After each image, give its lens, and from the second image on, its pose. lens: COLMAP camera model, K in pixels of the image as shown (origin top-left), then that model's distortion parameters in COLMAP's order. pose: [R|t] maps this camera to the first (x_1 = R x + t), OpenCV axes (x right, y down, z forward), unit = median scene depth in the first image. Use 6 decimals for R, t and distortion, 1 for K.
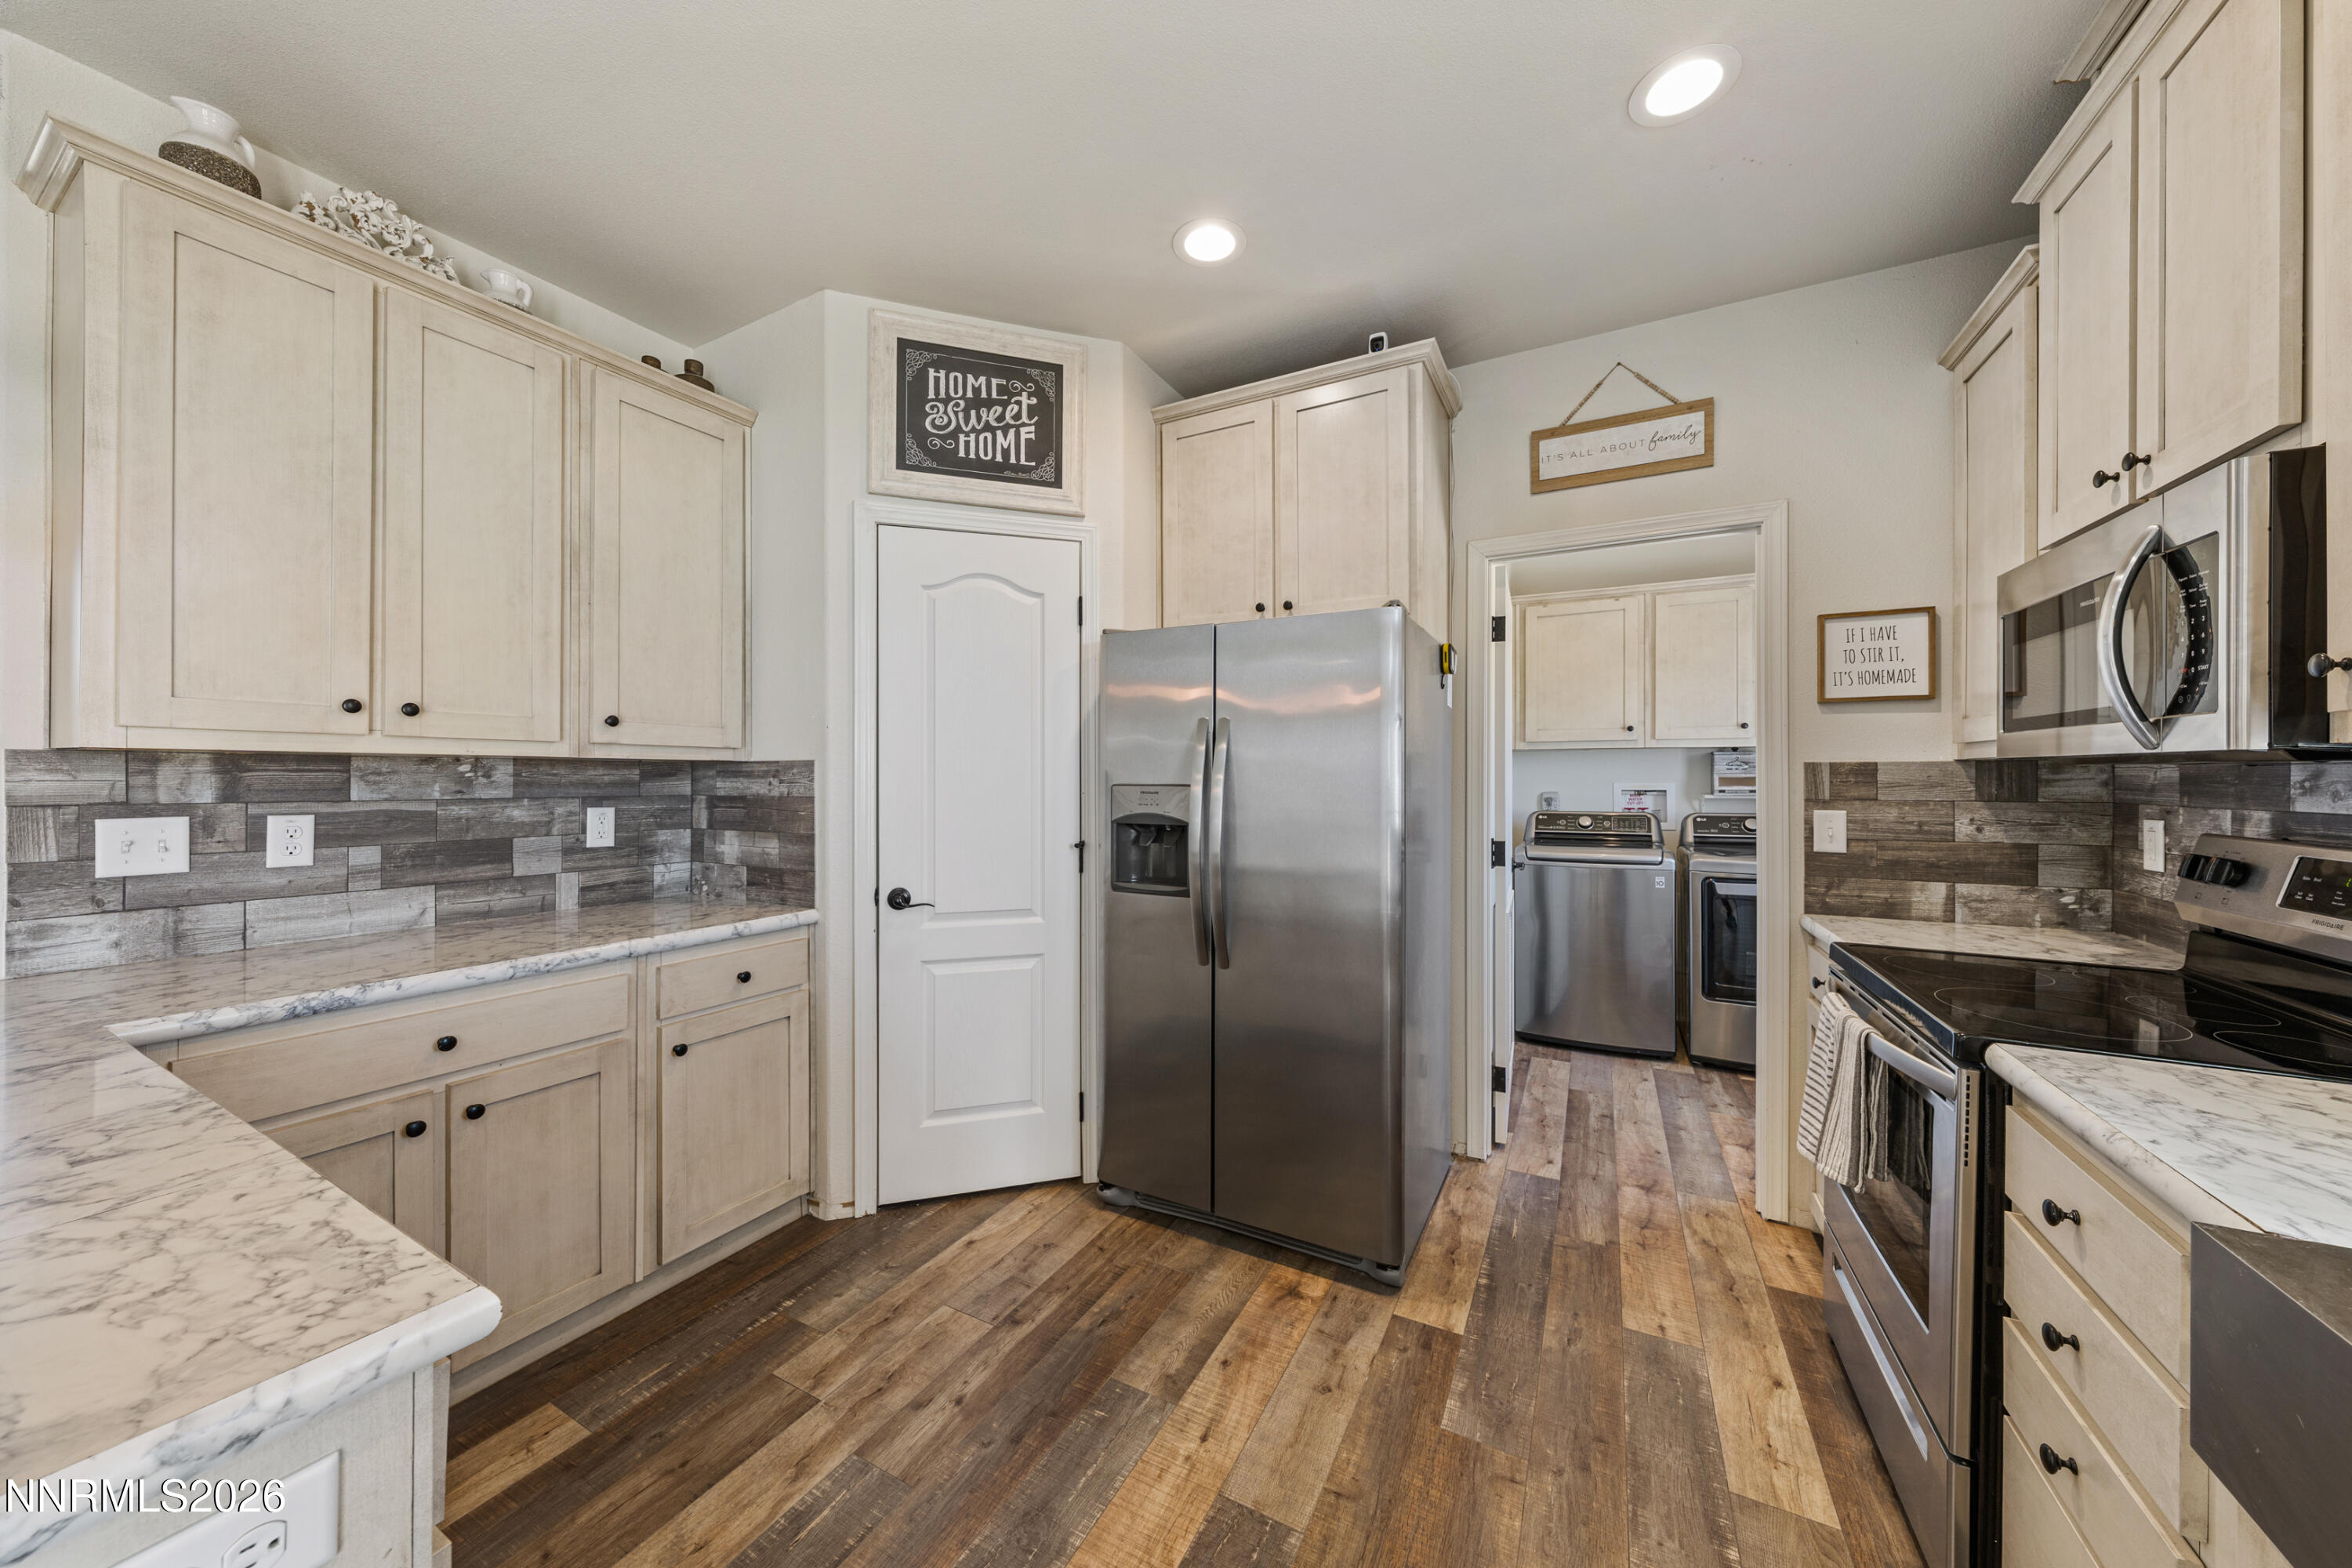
lens RADIAL K [[799.5, 0, 1182.4], [0, 799.5, 776.6], [0, 0, 1]] dist [0.000276, -0.000143]
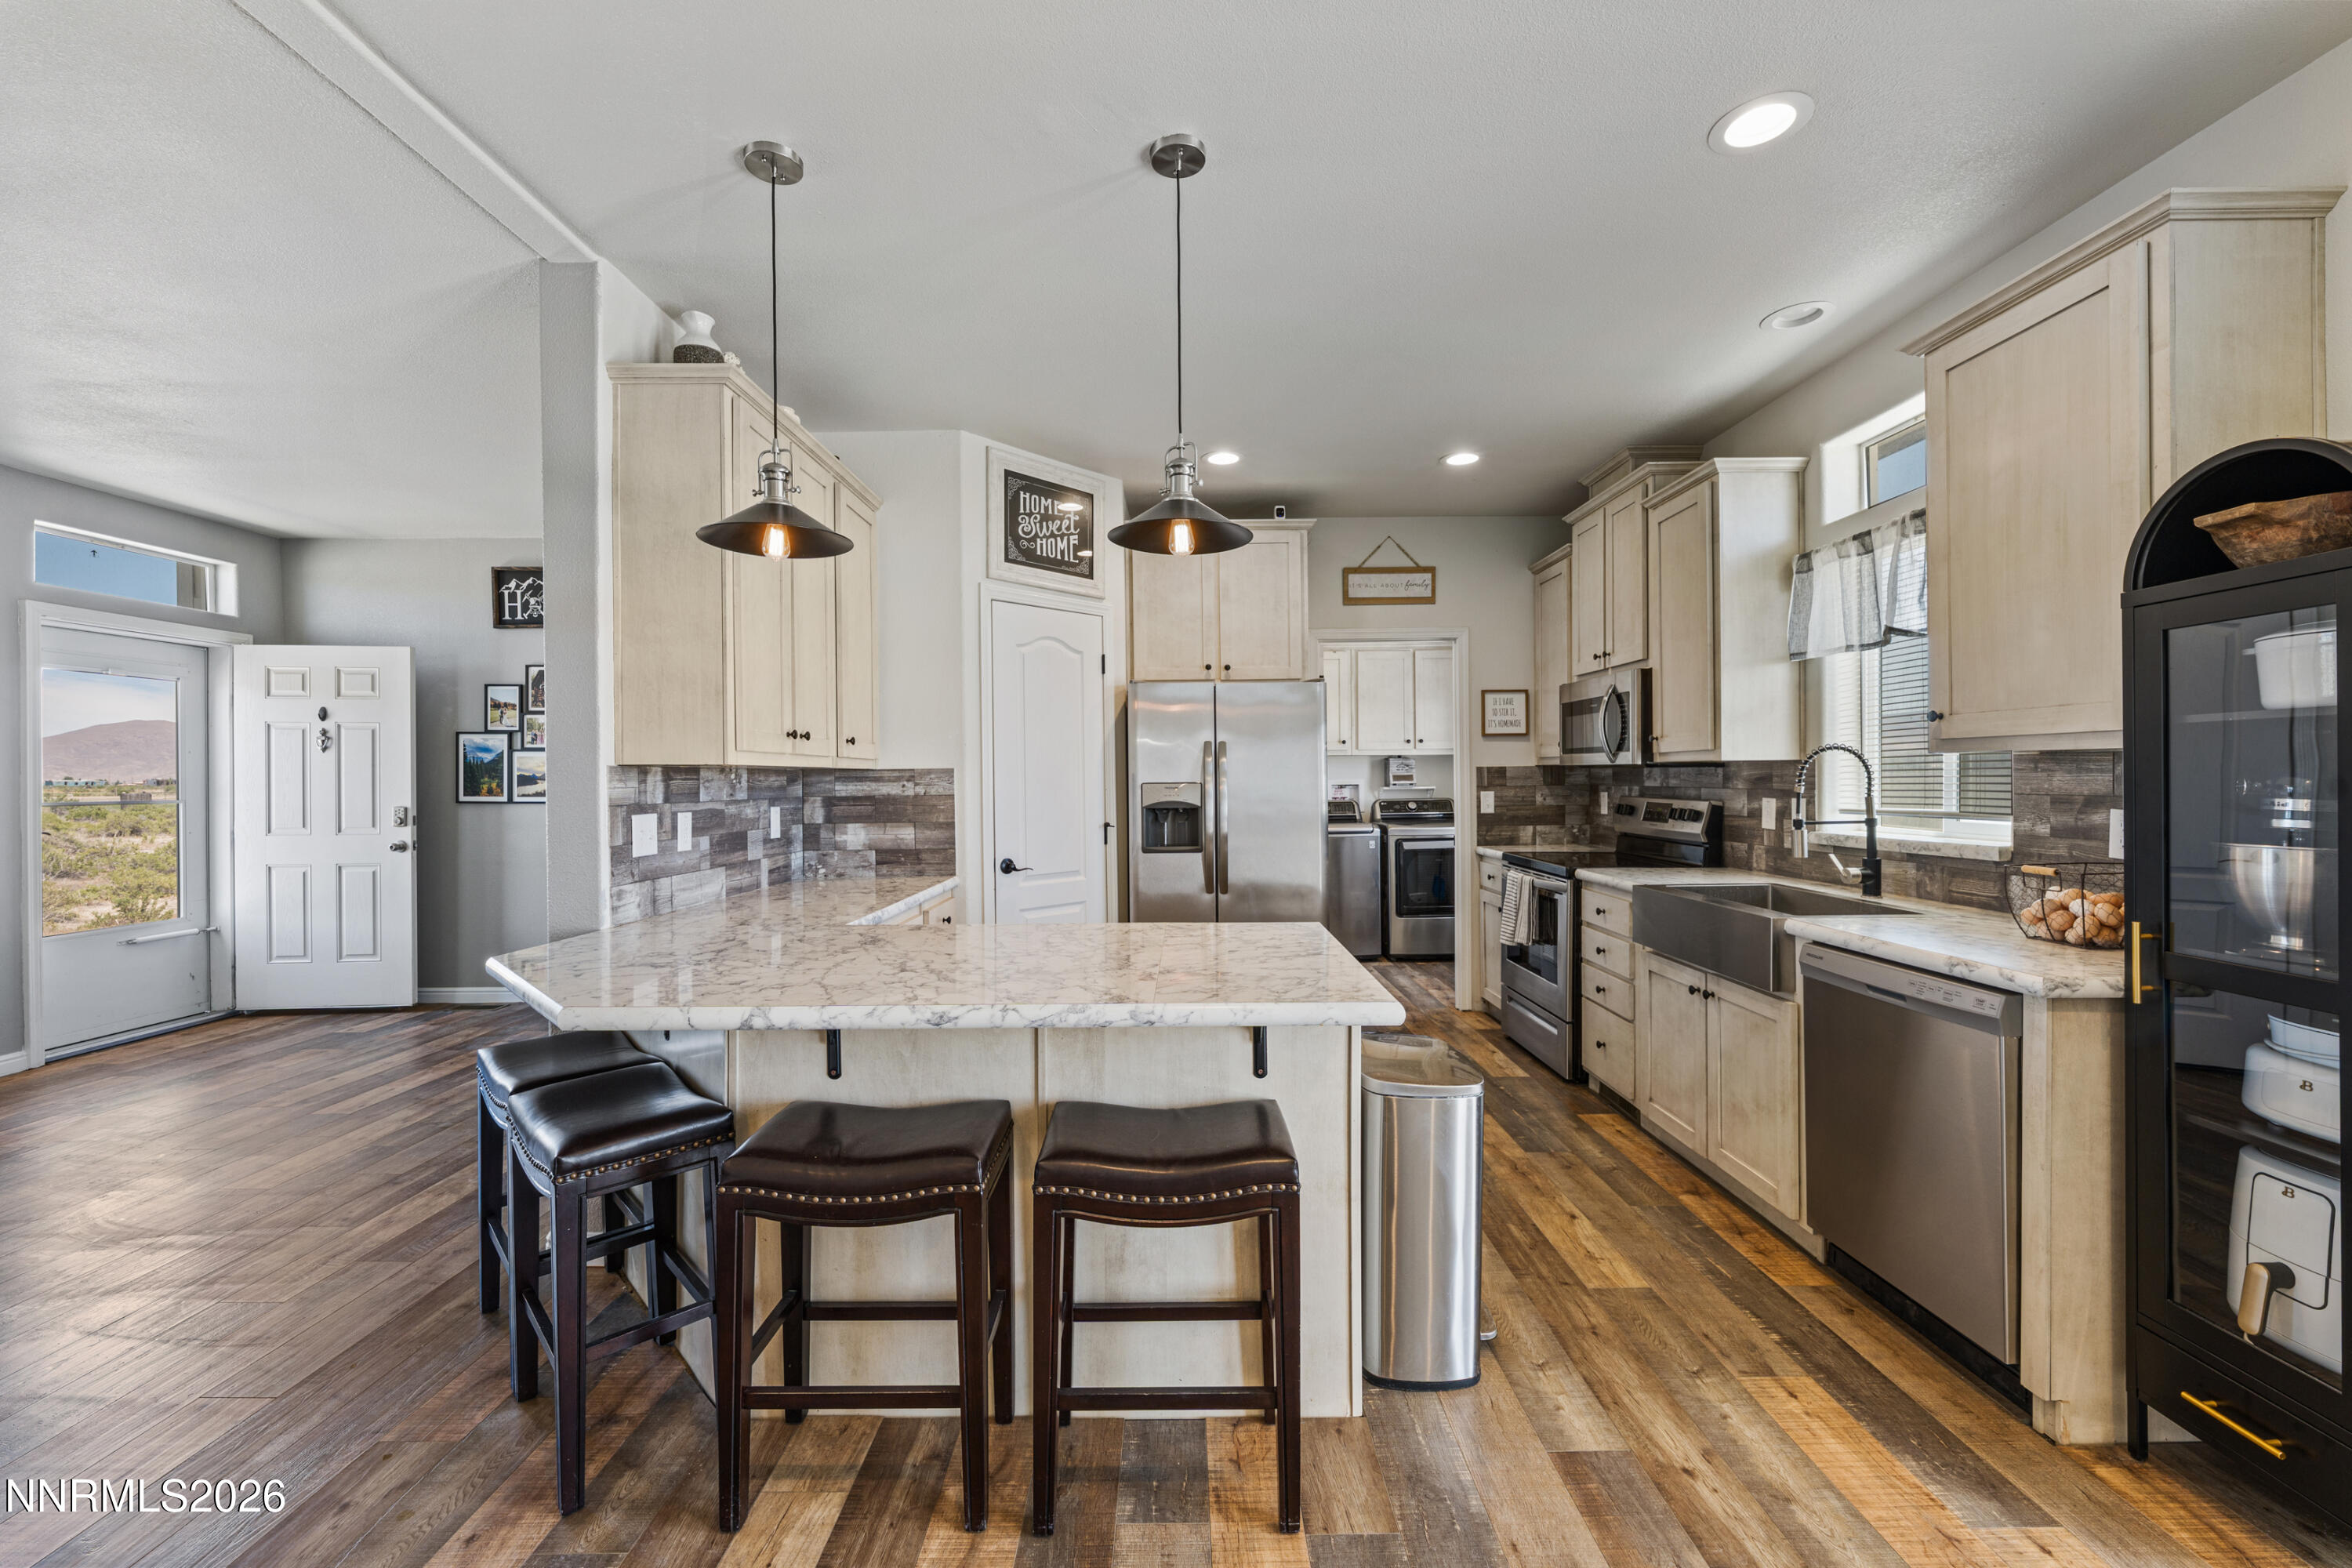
lens RADIAL K [[940.6, 0, 1184.8], [0, 940.6, 784.7], [0, 0, 1]] dist [-0.001293, -0.000251]
pose [[0.876830, -0.013688, 0.480606, -0.876429], [0.010545, 0.999902, 0.009240, -0.002934], [-0.480685, -0.003034, 0.876888, -0.607580]]
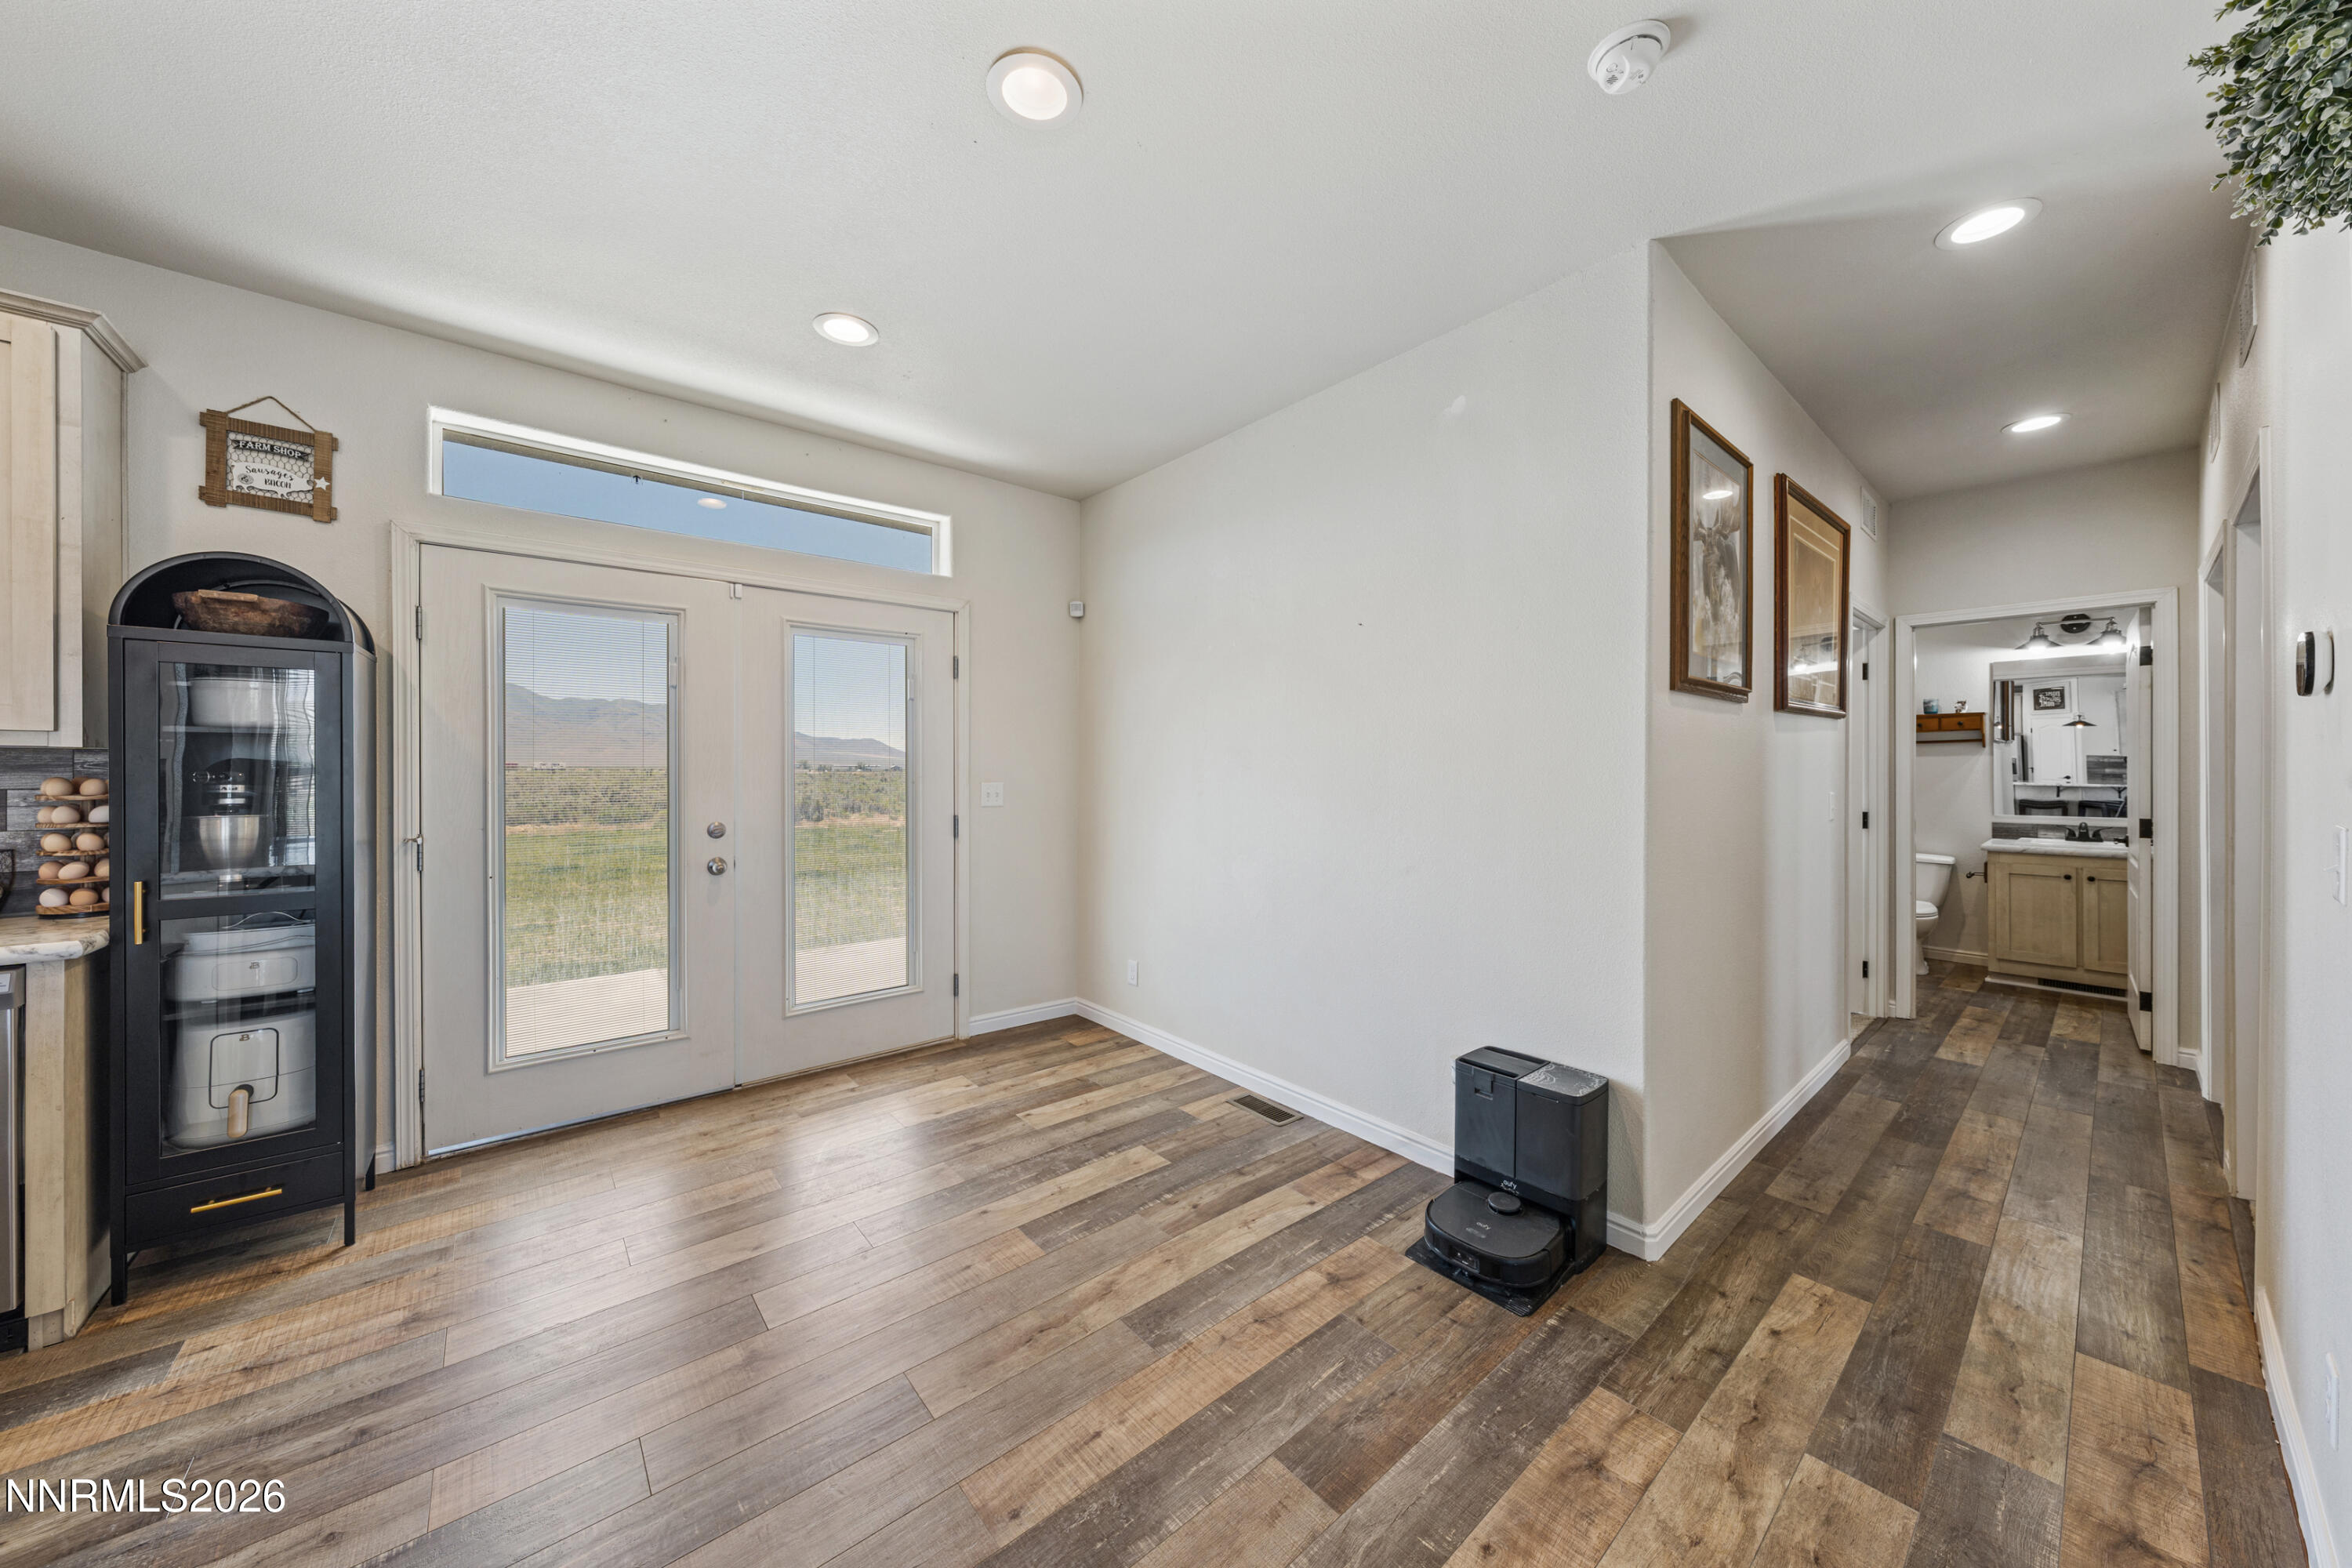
lens RADIAL K [[799.5, 0, 1178.8], [0, 799.5, 770.9], [0, 0, 1]] dist [0.000276, -0.000143]
pose [[-0.931095, -0.007067, 0.364708, -1.155142], [-0.006558, 0.999975, 0.002634, -0.002952], [-0.364718, 0.000060, -0.931118, 0.045863]]
